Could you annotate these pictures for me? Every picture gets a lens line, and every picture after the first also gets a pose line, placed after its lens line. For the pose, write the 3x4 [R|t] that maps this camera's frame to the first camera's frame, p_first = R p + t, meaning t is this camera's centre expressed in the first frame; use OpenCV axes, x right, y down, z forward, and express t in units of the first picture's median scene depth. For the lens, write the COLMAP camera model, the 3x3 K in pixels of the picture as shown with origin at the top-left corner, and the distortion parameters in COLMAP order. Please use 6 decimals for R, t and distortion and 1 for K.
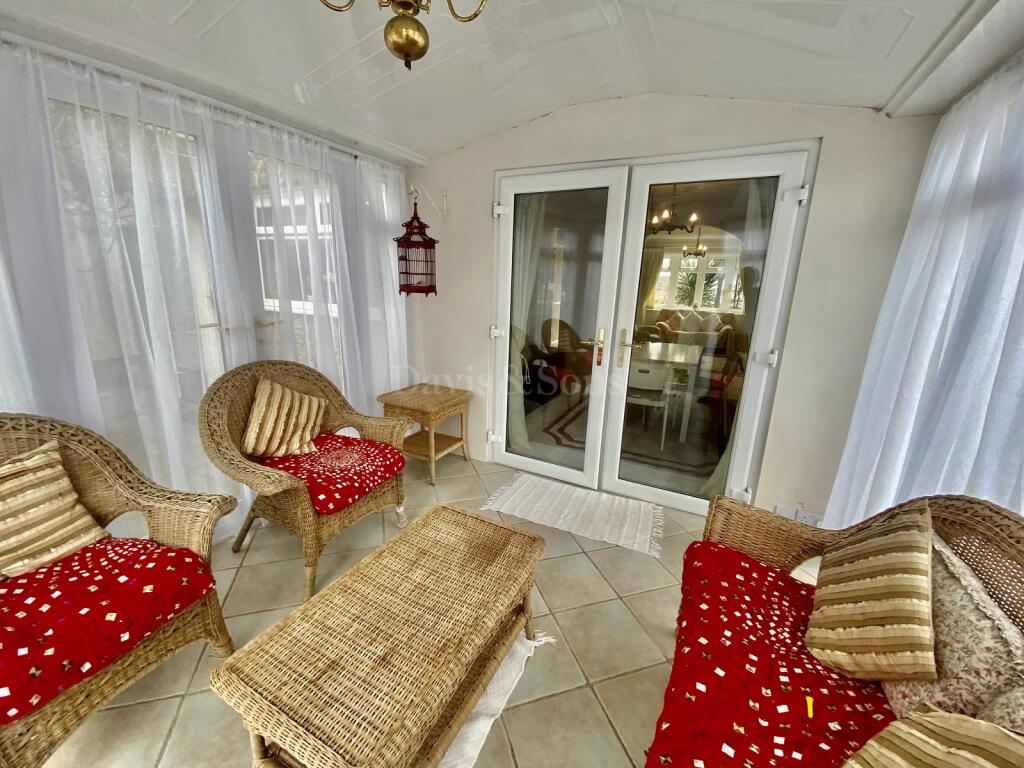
lens RADIAL K [[411.9, 0, 507.5], [0, 411.9, 381.5], [0, 0, 1]] dist [0.020673, -0.019678]
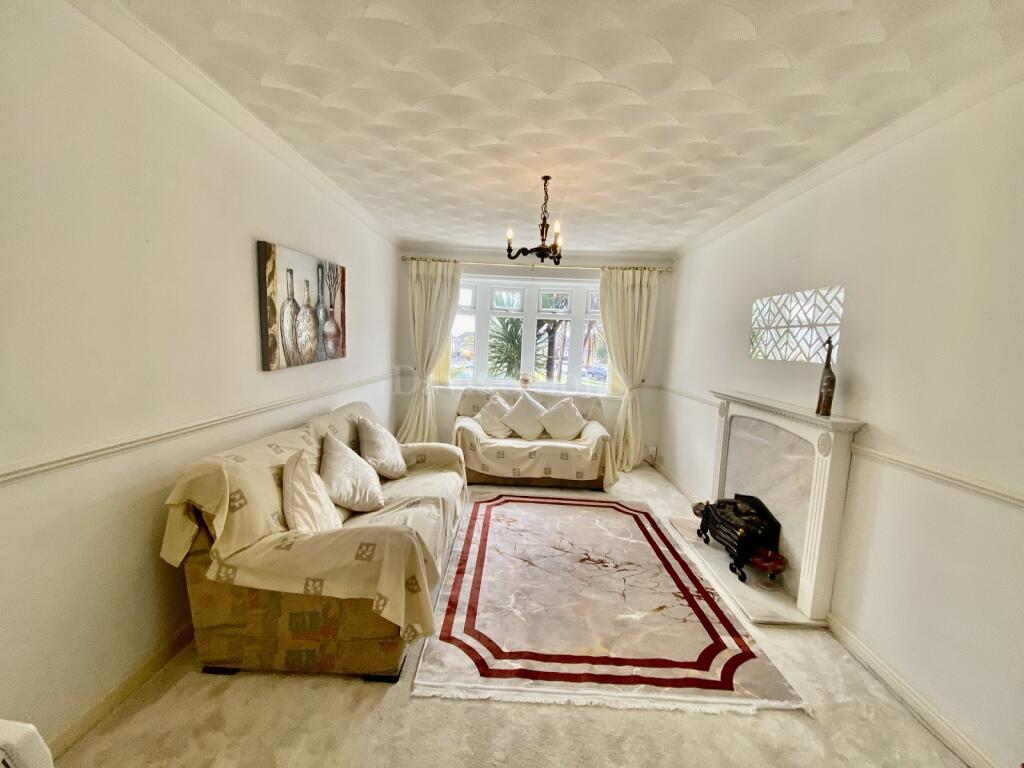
lens RADIAL K [[411.9, 0, 507.5], [0, 411.9, 381.5], [0, 0, 1]] dist [0.020673, -0.019678]
pose [[0.899932, -0.032694, 0.434803, 0.214994], [0.087721, 0.990372, -0.107093, -0.130449], [-0.427115, 0.134518, 0.894135, 0.561266]]
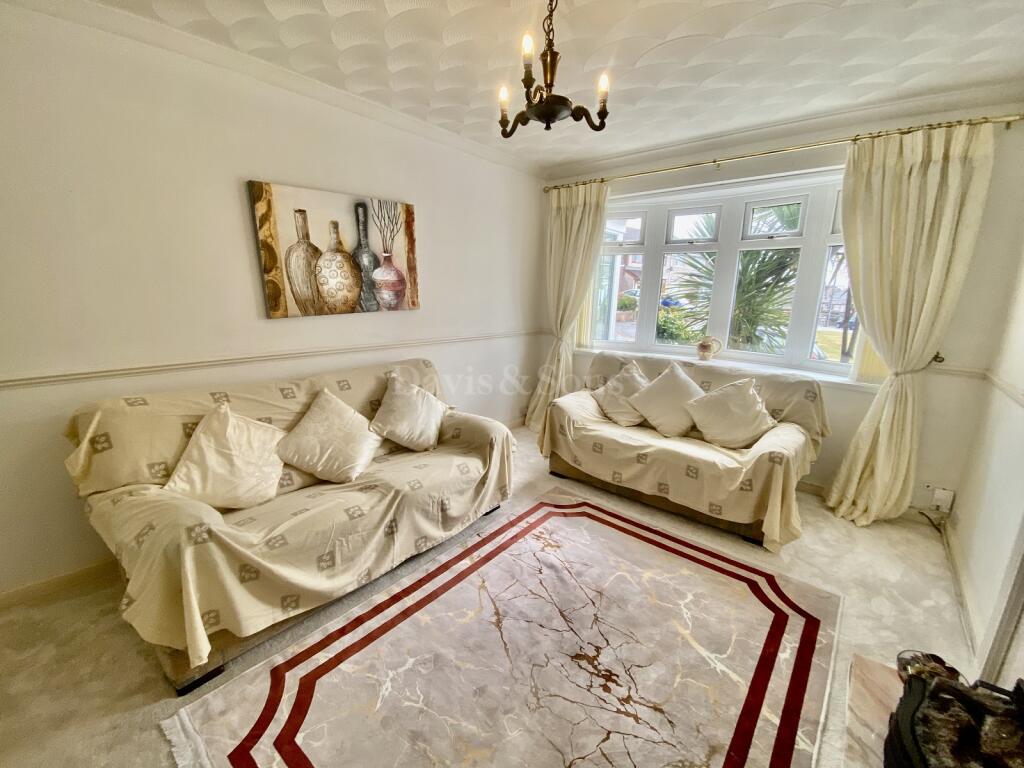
lens RADIAL K [[414.8, 0, 504.0], [0, 414.8, 384.5], [0, 0, 1]] dist [0.013964, -0.018036]
pose [[0.972794, 0.038959, -0.228373, 0.380926], [-0.045714, 0.998657, -0.024363, -0.137401], [0.227118, 0.034140, 0.973269, 0.635763]]
